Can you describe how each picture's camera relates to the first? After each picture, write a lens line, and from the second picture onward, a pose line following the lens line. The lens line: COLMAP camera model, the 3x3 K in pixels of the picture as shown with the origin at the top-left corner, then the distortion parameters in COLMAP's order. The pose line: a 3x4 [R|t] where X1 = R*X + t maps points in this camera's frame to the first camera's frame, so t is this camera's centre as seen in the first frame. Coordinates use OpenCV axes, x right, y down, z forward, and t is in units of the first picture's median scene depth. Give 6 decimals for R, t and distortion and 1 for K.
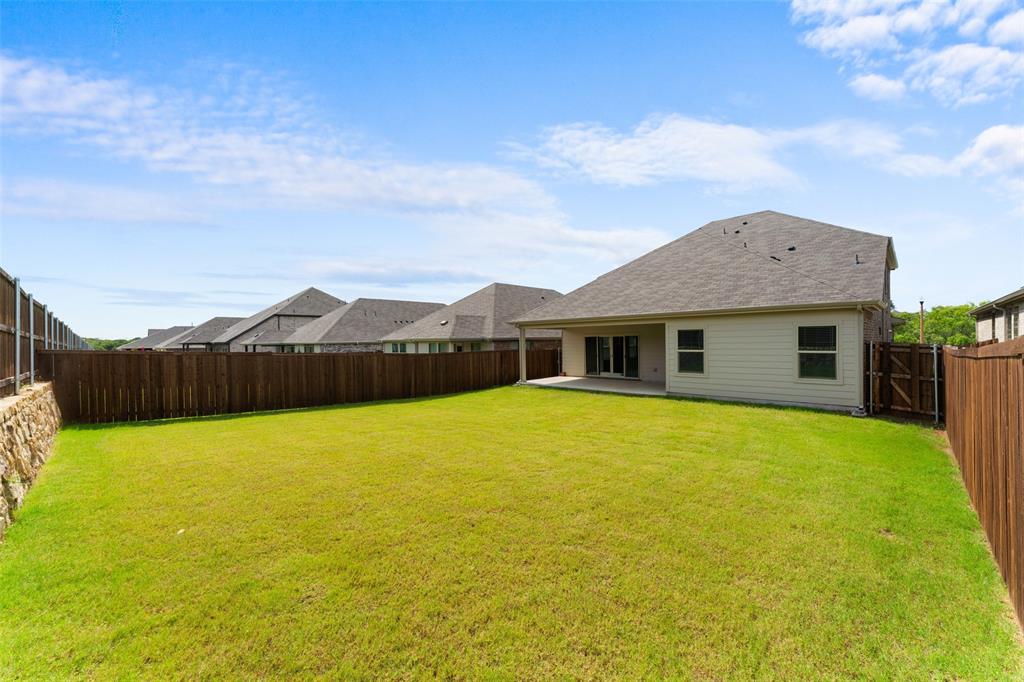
lens RADIAL K [[407.8, 0, 508.2], [0, 407.8, 343.9], [0, 0, 1]] dist [0.001552, 0.000231]
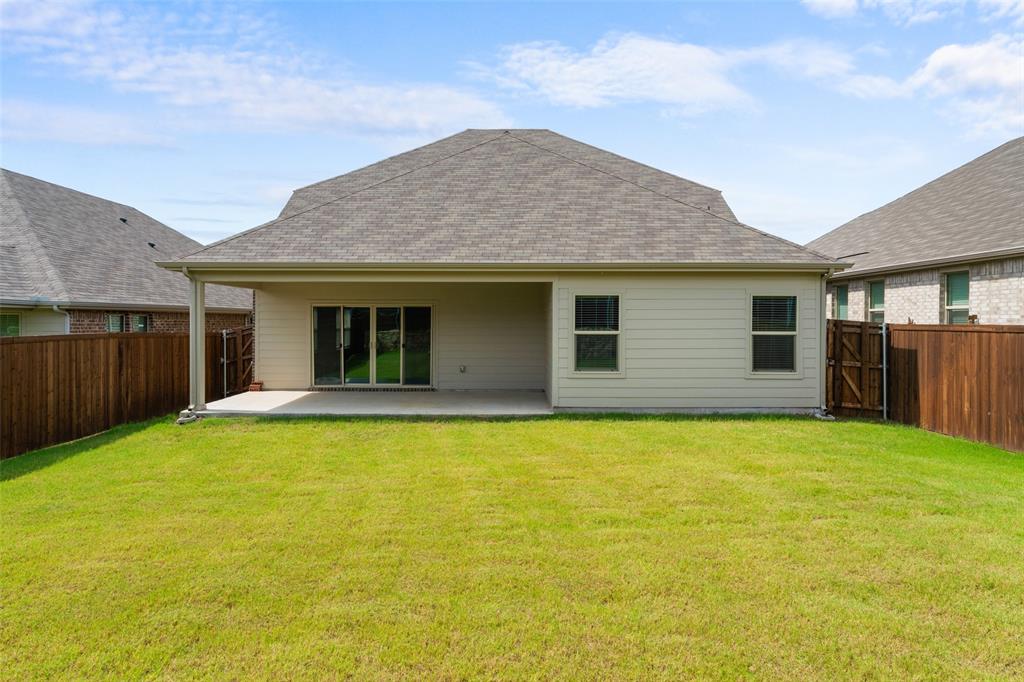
lens RADIAL K [[661.5, 0, 512.0], [0, 661.5, 341.0], [0, 0, 1]] dist [-0.002154, -0.001185]
pose [[0.714688, -0.004061, 0.699431, -0.295820], [-0.007191, 0.999888, 0.013153, 0.018016], [-0.699406, -0.014430, 0.714579, 0.424961]]
